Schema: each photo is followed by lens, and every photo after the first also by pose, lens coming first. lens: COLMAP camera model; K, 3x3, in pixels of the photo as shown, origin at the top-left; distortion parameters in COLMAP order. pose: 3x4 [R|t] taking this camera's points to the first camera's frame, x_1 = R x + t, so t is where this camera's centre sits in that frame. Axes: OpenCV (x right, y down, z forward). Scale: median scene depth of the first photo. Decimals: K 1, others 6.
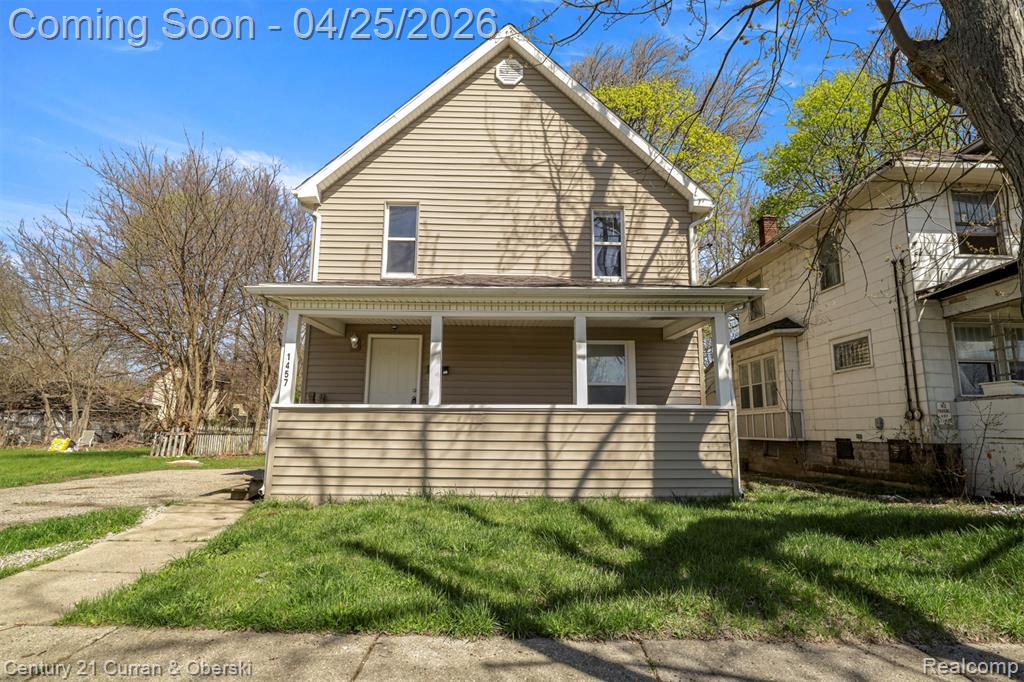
lens RADIAL K [[543.7, 0, 512.0], [0, 543.7, 341.0], [0, 0, 1]] dist [-0.006059, -0.001092]
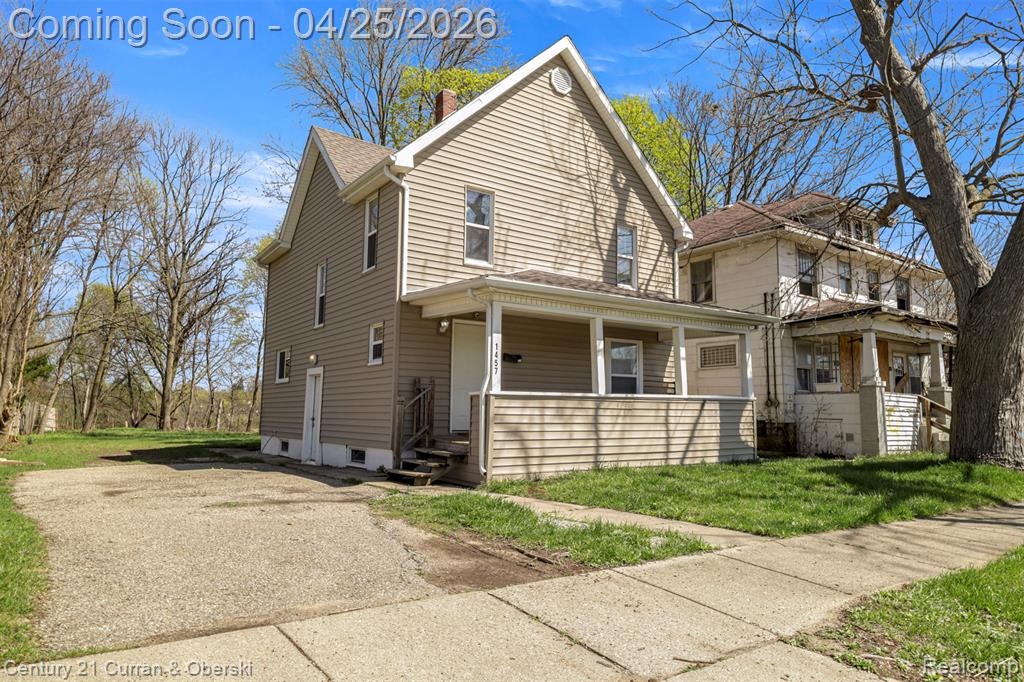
lens RADIAL K [[650.4, 0, 512.0], [0, 650.4, 341.0], [0, 0, 1]] dist [0.023159, 0.000645]
pose [[0.829371, 0.058458, 0.555631, -0.810132], [-0.087990, 0.995767, 0.026575, -0.013406], [-0.551726, -0.070931, 0.831004, -0.049984]]
